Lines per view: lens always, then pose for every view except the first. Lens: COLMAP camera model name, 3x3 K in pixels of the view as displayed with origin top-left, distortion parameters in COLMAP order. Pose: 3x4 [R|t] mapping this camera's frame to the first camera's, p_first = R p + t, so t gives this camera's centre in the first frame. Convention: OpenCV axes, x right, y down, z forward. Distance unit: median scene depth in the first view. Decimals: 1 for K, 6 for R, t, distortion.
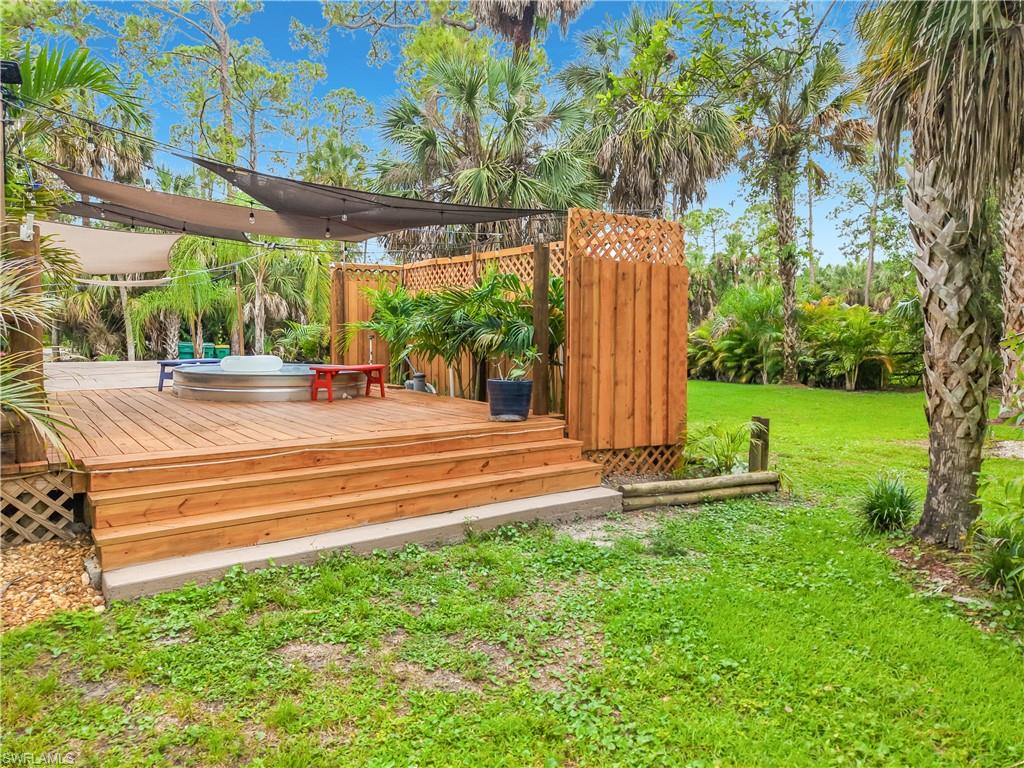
lens RADIAL K [[690.8, 0, 535.7], [0, 690.8, 357.5], [0, 0, 1]] dist [-0.007780, 0.014819]
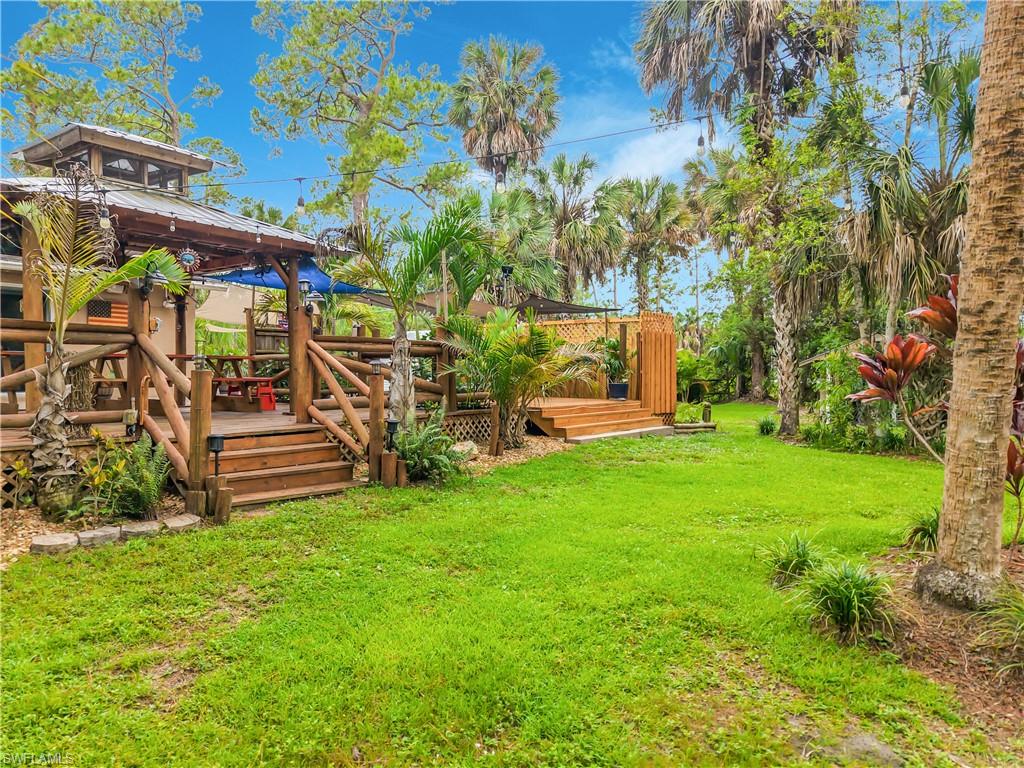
lens RADIAL K [[690.8, 0, 510.9], [0, 690.8, 382.9], [0, 0, 1]] dist [-0.007780, 0.014819]
pose [[0.960631, -0.005975, 0.277762, -1.068860], [0.011118, 0.999795, -0.016943, 0.068284], [-0.277603, 0.019364, 0.960501, -1.178357]]
